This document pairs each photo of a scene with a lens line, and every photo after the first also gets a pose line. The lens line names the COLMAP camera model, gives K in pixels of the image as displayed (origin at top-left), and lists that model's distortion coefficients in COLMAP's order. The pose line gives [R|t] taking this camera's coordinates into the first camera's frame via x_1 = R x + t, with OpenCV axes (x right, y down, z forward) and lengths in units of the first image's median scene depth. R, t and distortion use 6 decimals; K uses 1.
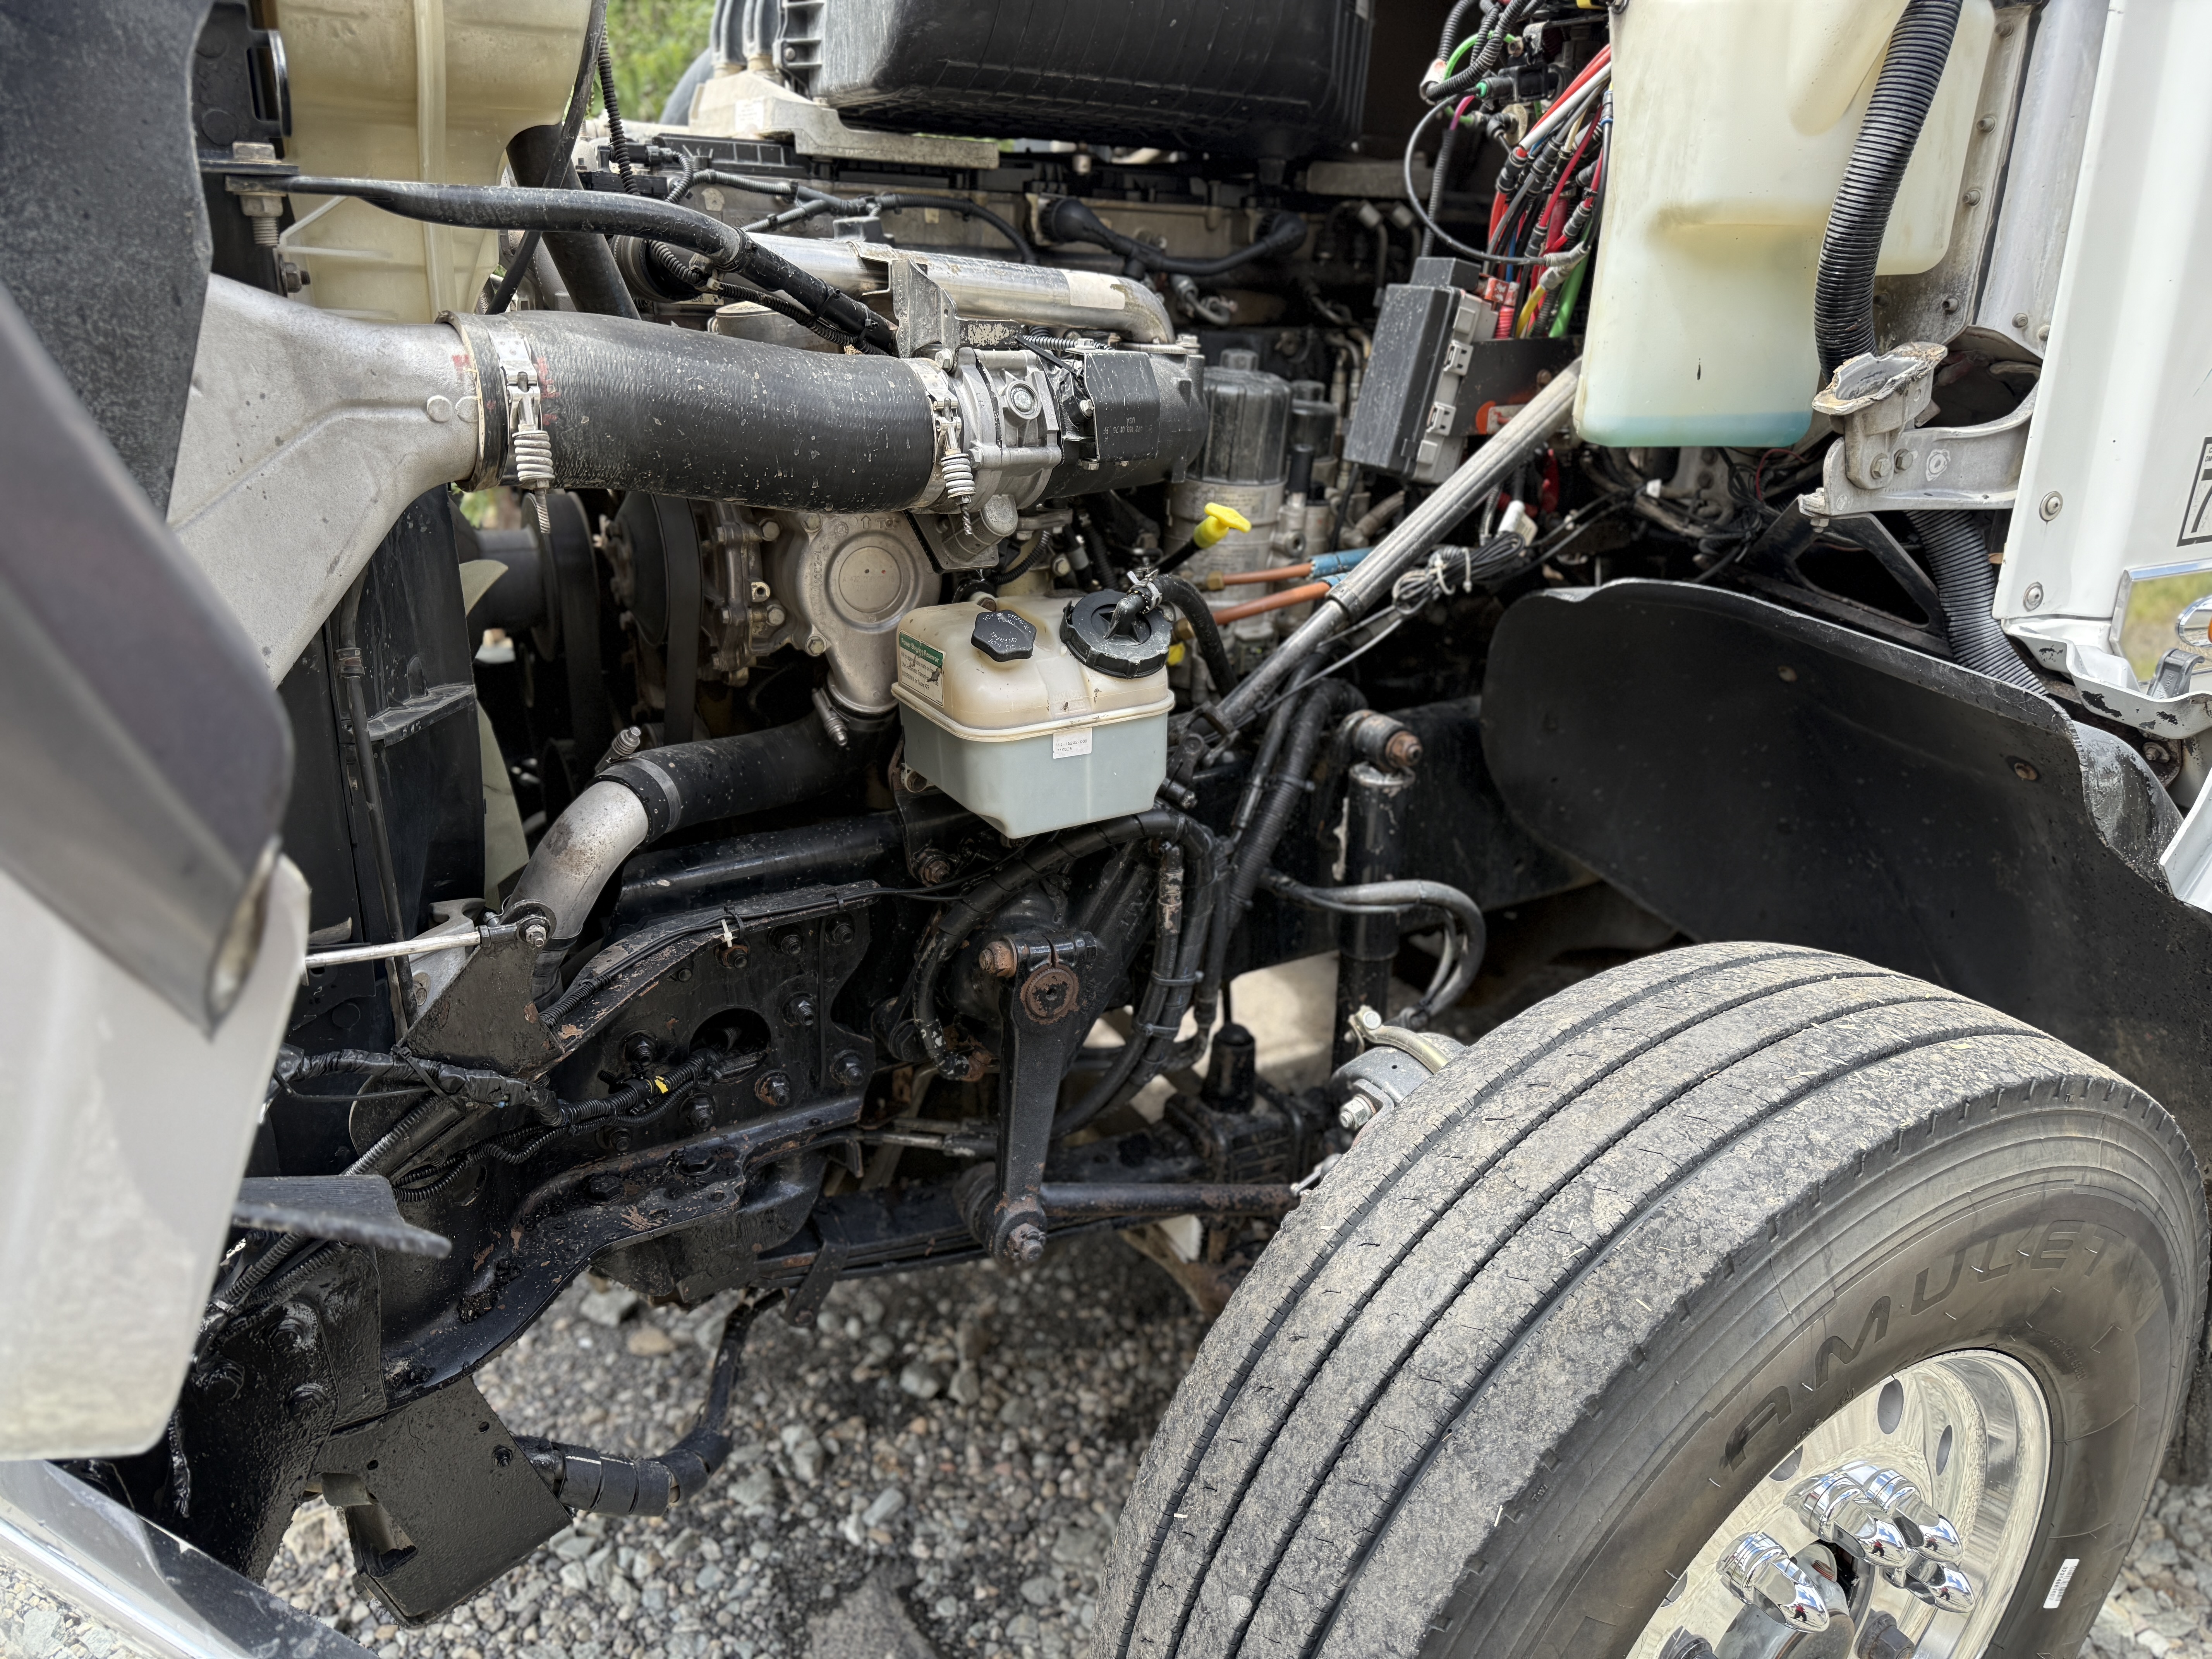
lens RADIAL K [[1512.8, 0, 1102.7], [0, 1512.8, 870.4], [0, 0, 1]] dist [0.123845, -0.196955]
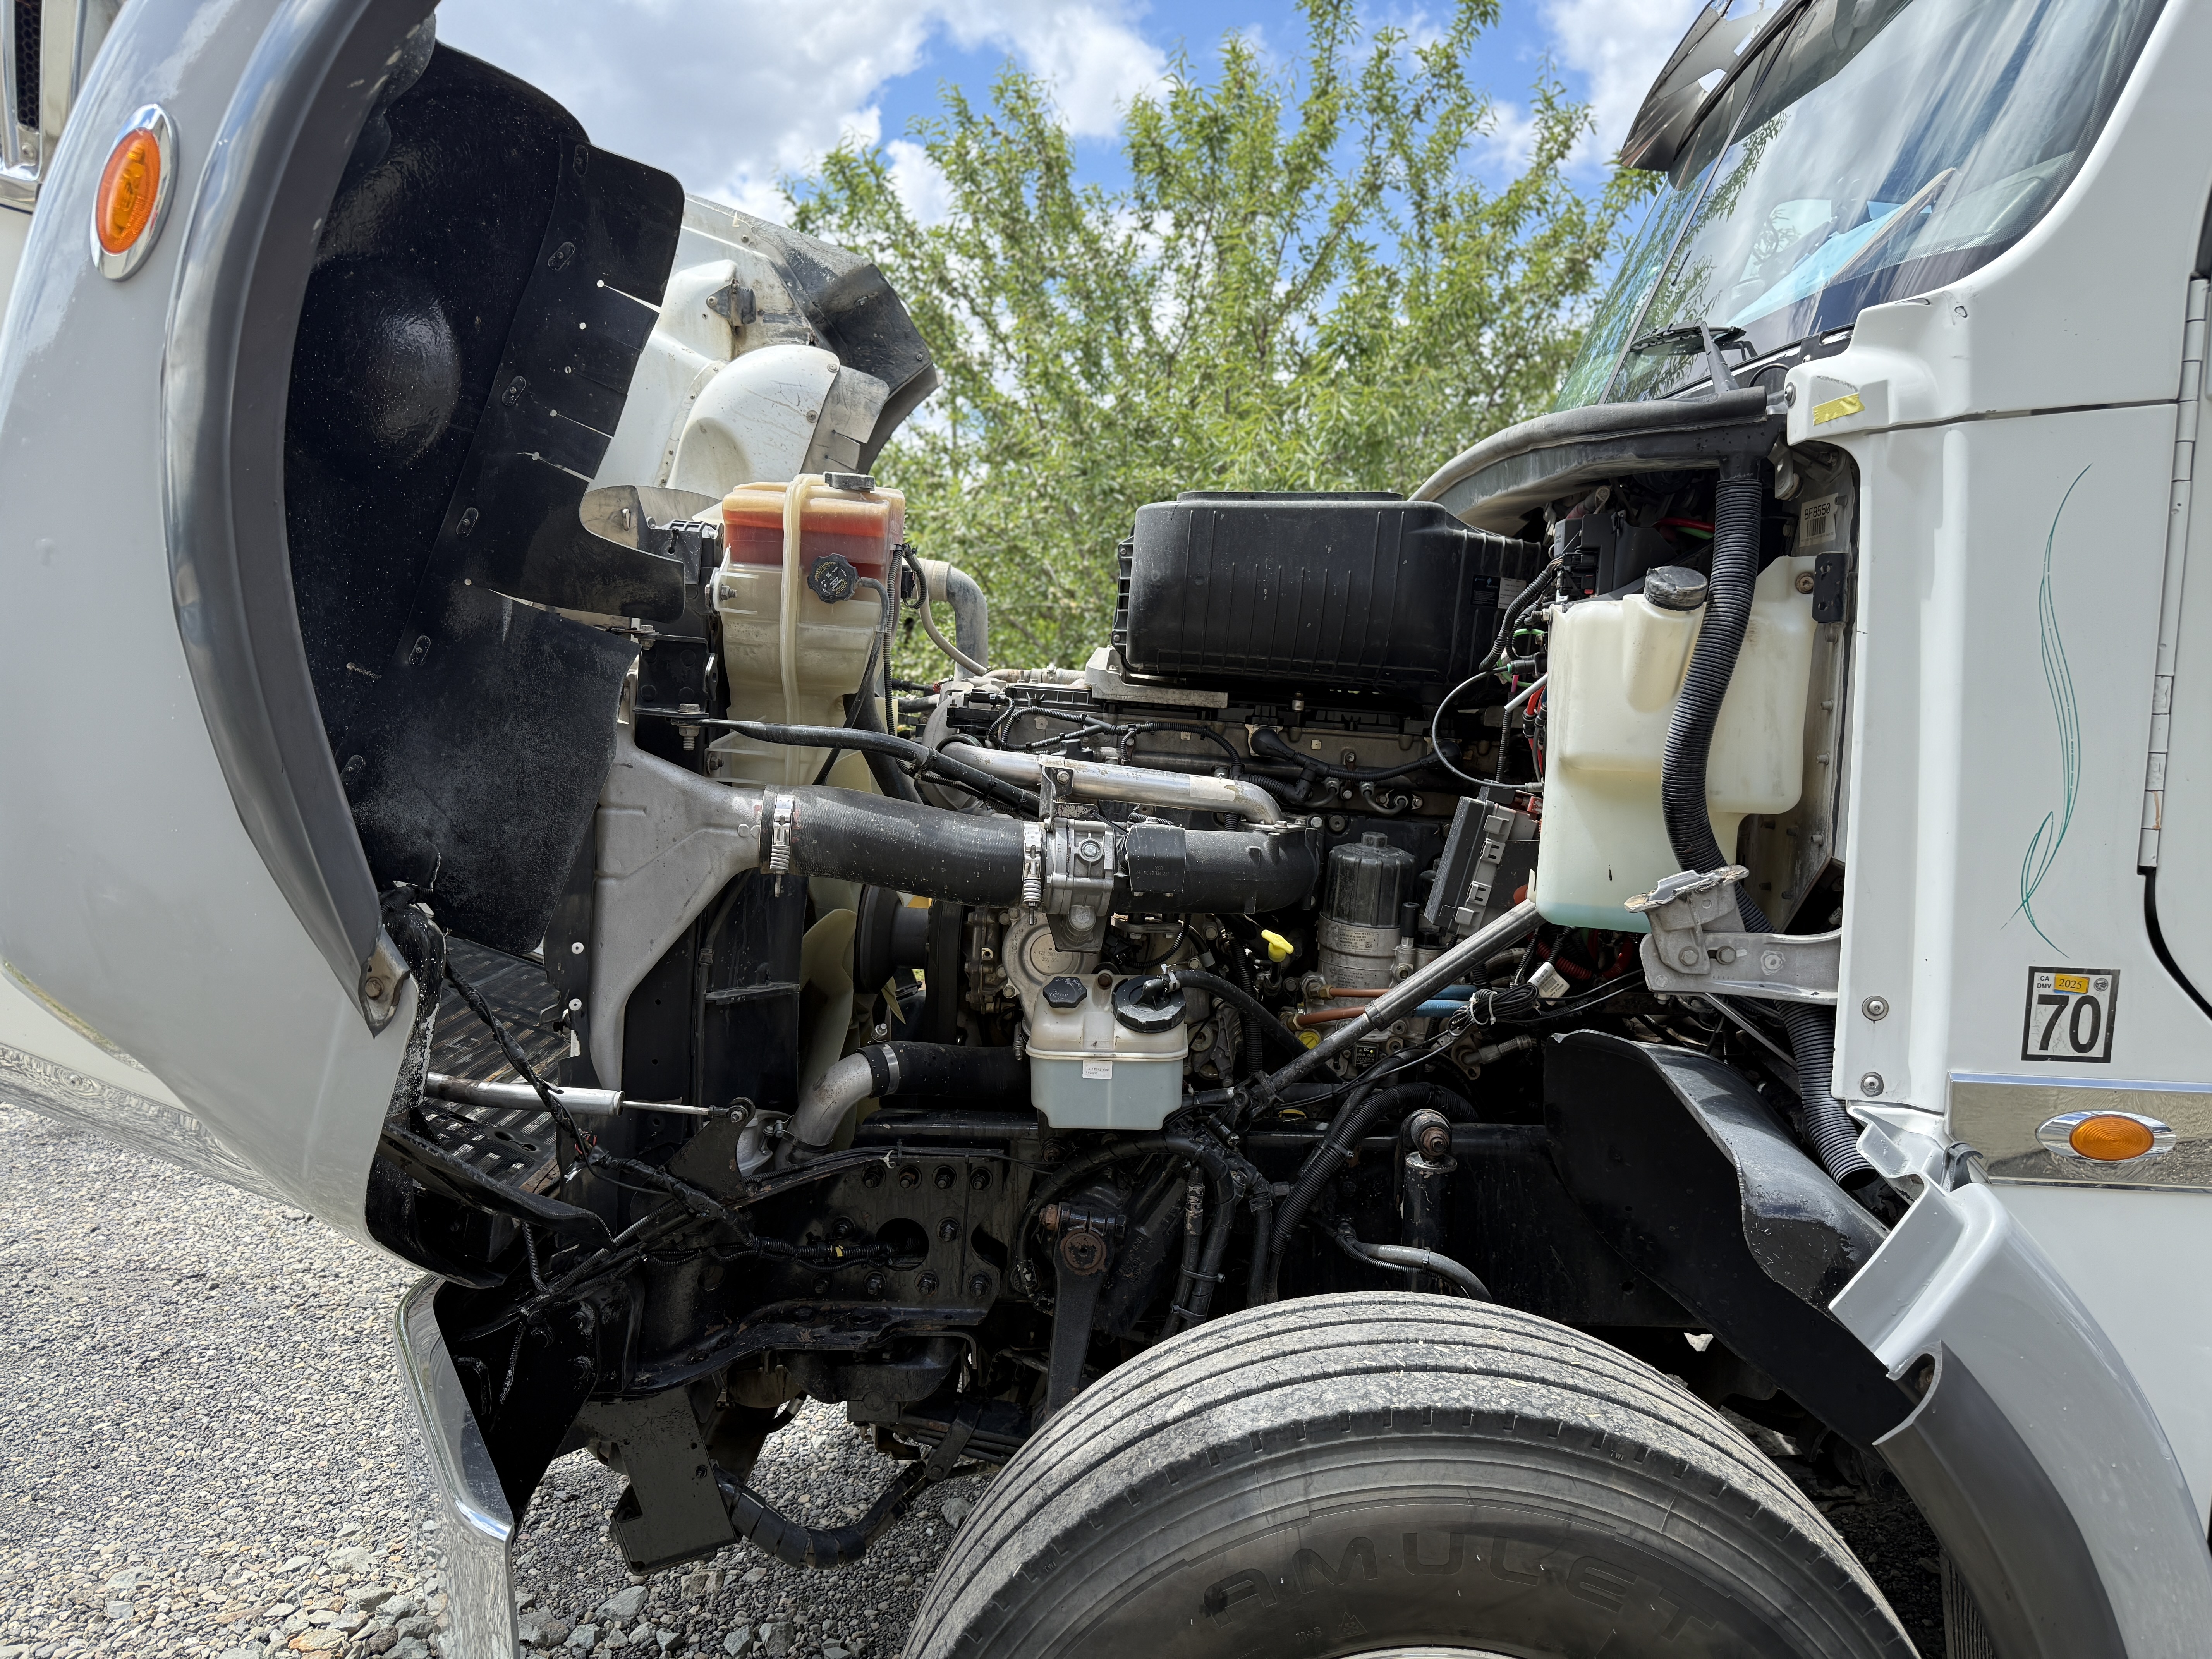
lens RADIAL K [[1512.8, 0, 1102.7], [0, 1512.8, 870.4], [0, 0, 1]] dist [0.123845, -0.196955]
pose [[0.856747, 0.084690, -0.508735, 0.703818], [-0.222965, 0.950301, -0.217290, 0.050620], [0.465049, 0.299593, 0.833051, -0.286285]]
